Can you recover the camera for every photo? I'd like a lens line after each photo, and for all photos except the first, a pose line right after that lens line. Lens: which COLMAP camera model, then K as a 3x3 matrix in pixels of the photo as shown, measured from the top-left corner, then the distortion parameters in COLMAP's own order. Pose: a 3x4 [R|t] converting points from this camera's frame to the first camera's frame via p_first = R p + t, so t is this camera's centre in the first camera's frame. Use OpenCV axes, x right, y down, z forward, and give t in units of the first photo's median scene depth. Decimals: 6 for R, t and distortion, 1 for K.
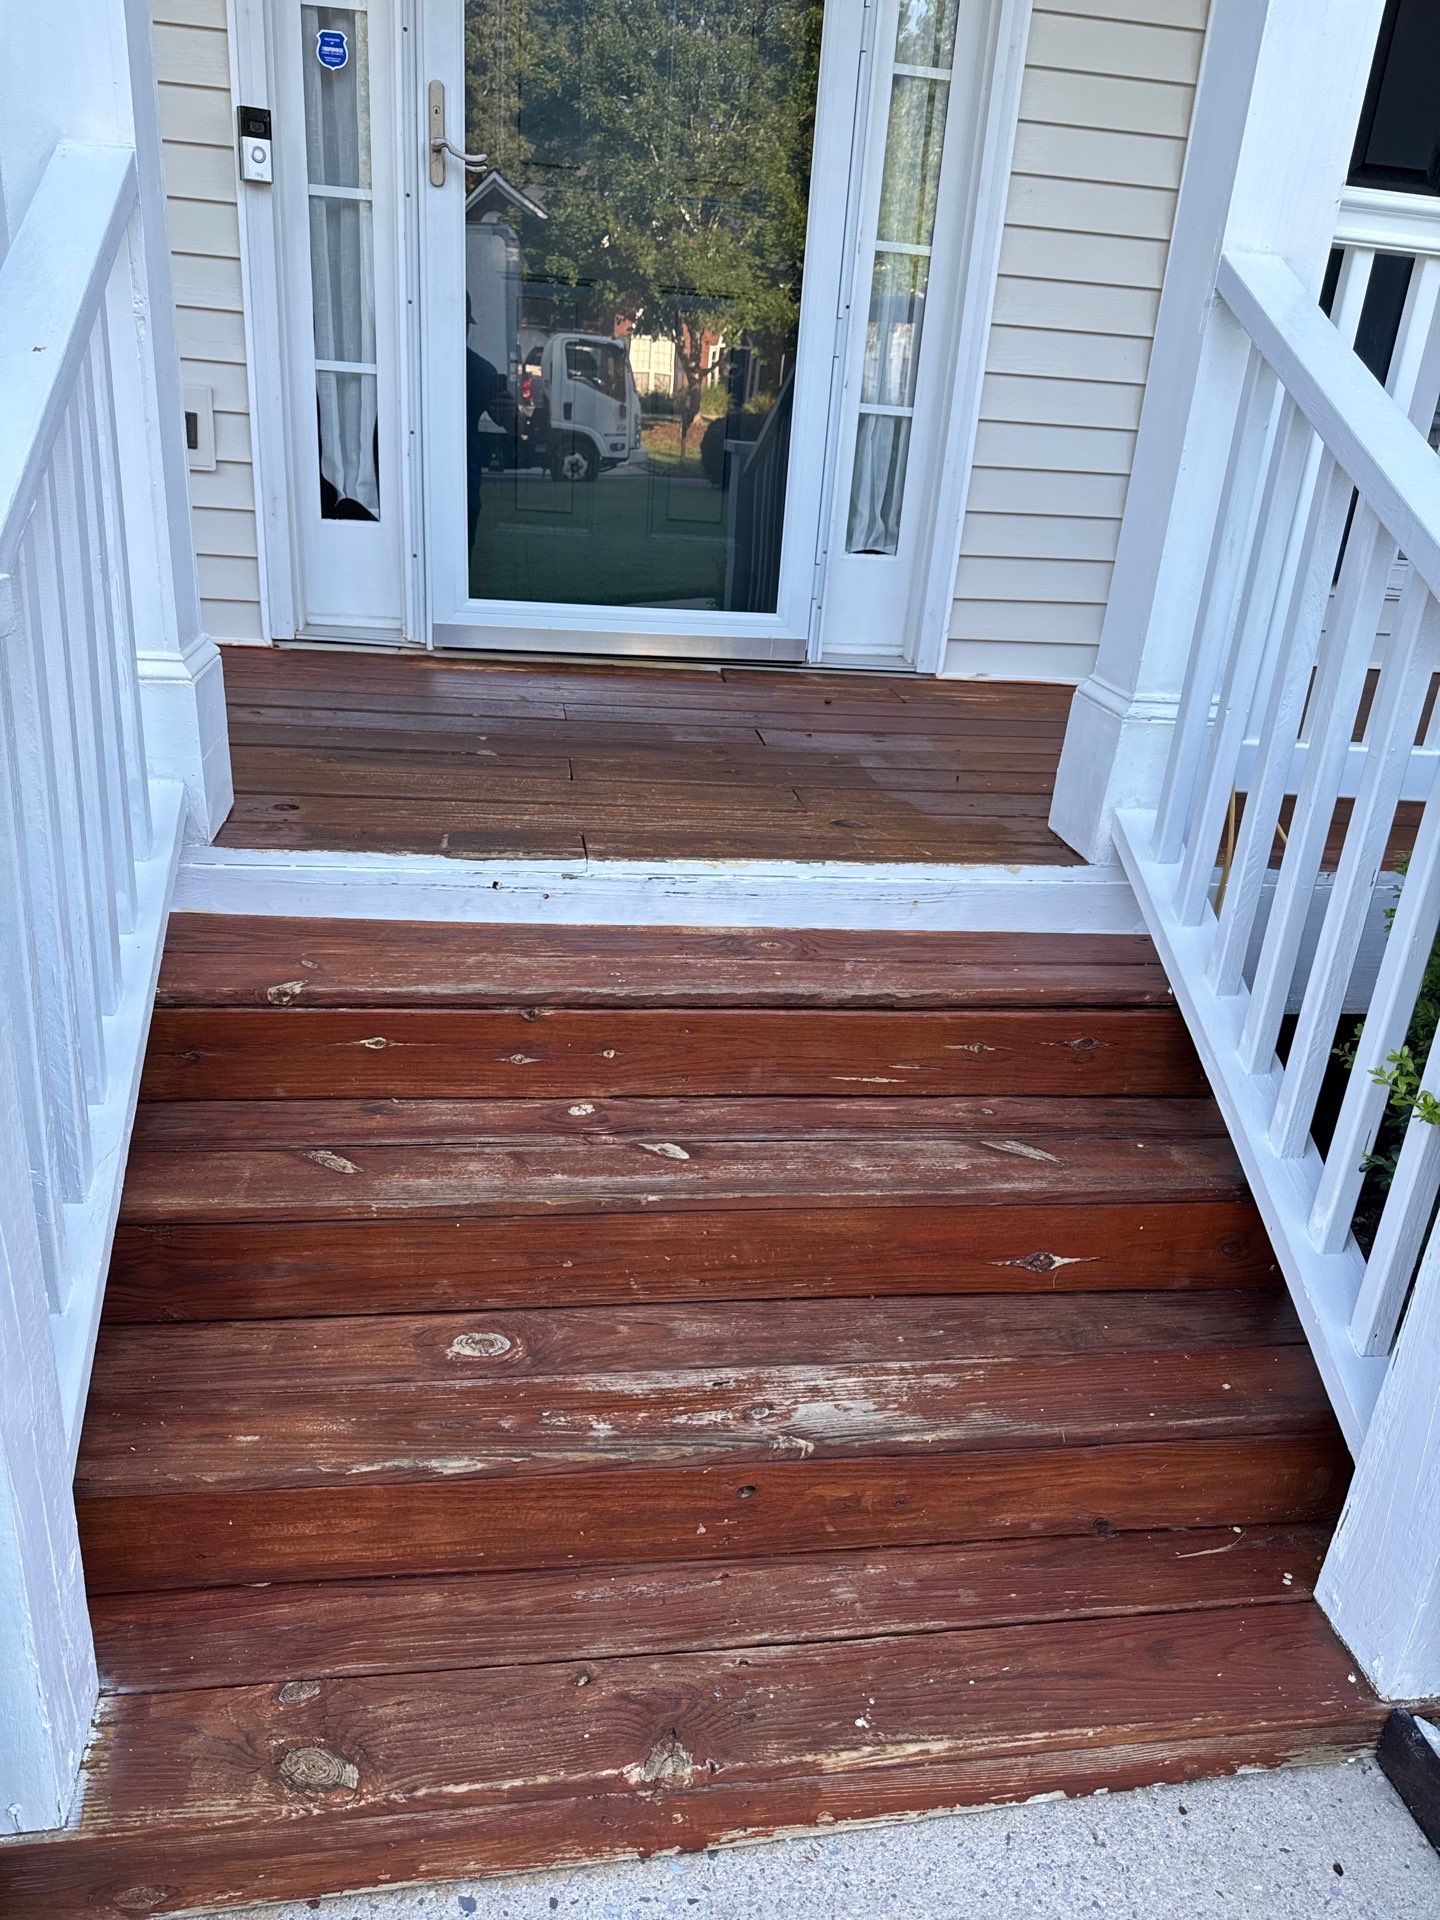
lens RADIAL K [[1363.0, 0, 720.0], [0, 1363.0, 960.0], [0, 0, 1]] dist [0.000062, -0.025194]
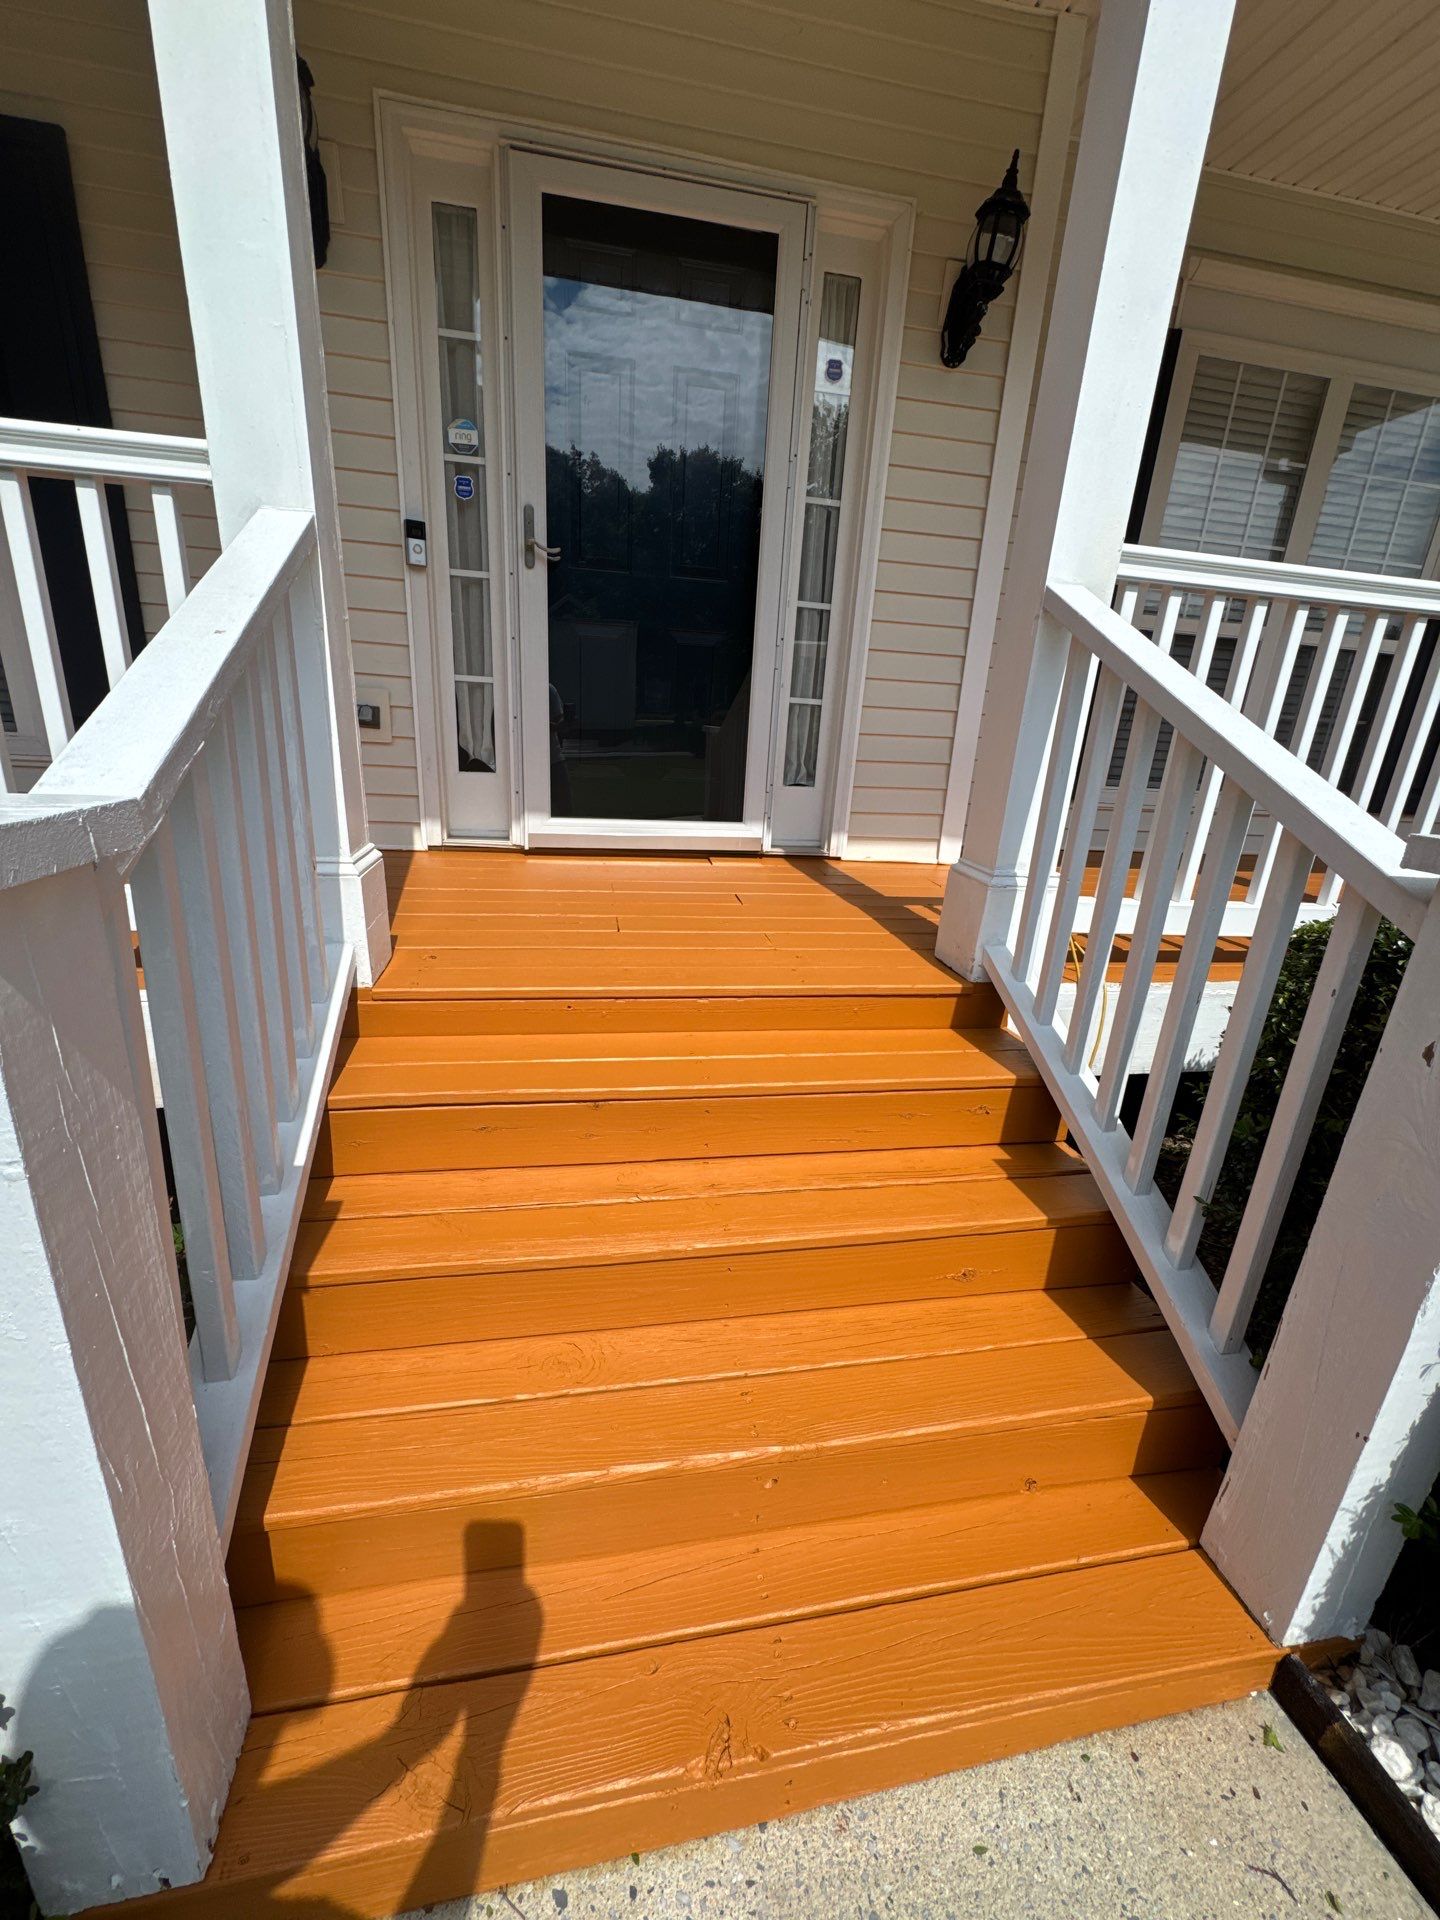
lens RADIAL K [[764.4, 0, 720.0], [0, 764.4, 960.0], [0, 0, 1]] dist [-0.008819, -0.000136]
pose [[0.999182, -0.022663, 0.033485, -0.034649], [0.025112, 0.996893, -0.074652, -0.045661], [-0.031689, 0.075432, 0.996647, 0.191045]]
